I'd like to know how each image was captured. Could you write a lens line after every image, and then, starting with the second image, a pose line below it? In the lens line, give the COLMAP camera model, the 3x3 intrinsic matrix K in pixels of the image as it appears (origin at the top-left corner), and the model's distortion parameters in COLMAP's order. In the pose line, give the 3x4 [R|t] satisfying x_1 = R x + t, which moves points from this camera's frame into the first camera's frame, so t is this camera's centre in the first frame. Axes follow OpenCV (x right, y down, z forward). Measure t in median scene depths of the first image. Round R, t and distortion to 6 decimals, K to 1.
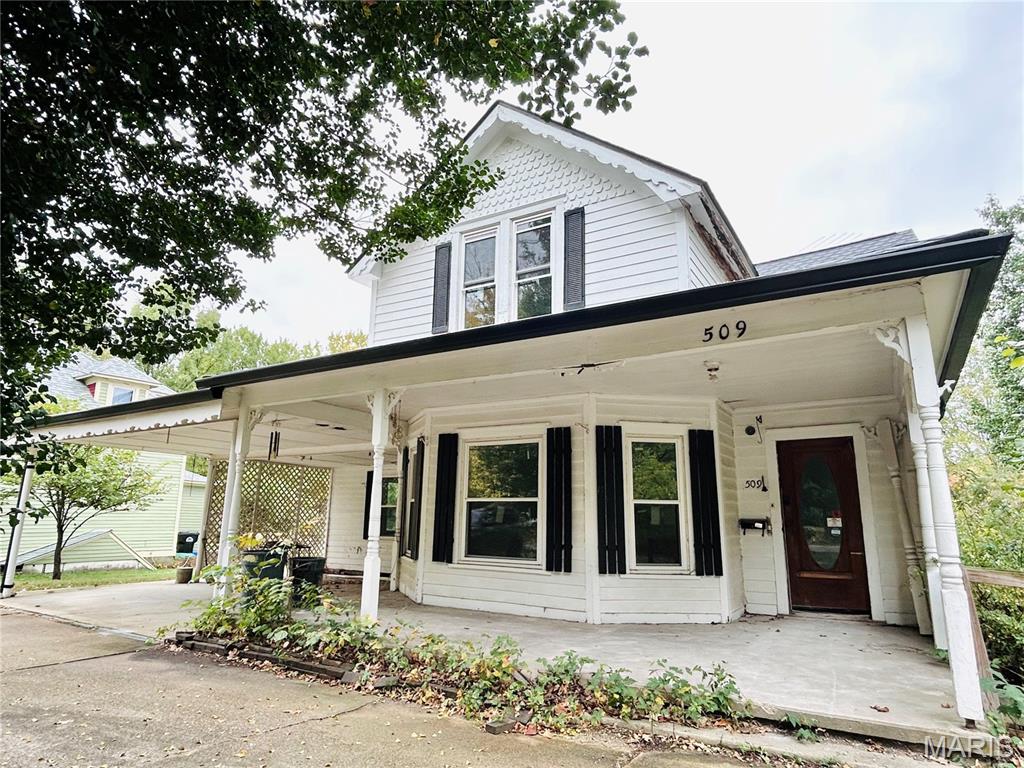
lens RADIAL K [[582.6, 0, 513.5], [0, 582.6, 383.8], [0, 0, 1]] dist [-0.016045, 0.000121]
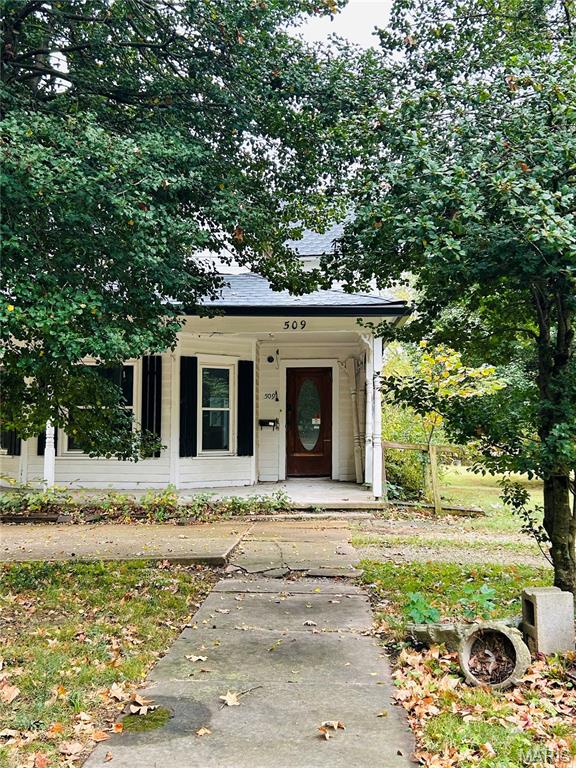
lens RADIAL K [[827.5, 0, 287.8], [0, 827.5, 384.0], [0, 0, 1]] dist [0.002550, 0.000000]
pose [[0.861489, 0.010837, 0.507660, -0.652150], [-0.104691, 0.982083, 0.156695, -0.203120], [-0.496866, -0.188139, 0.847188, -0.838534]]
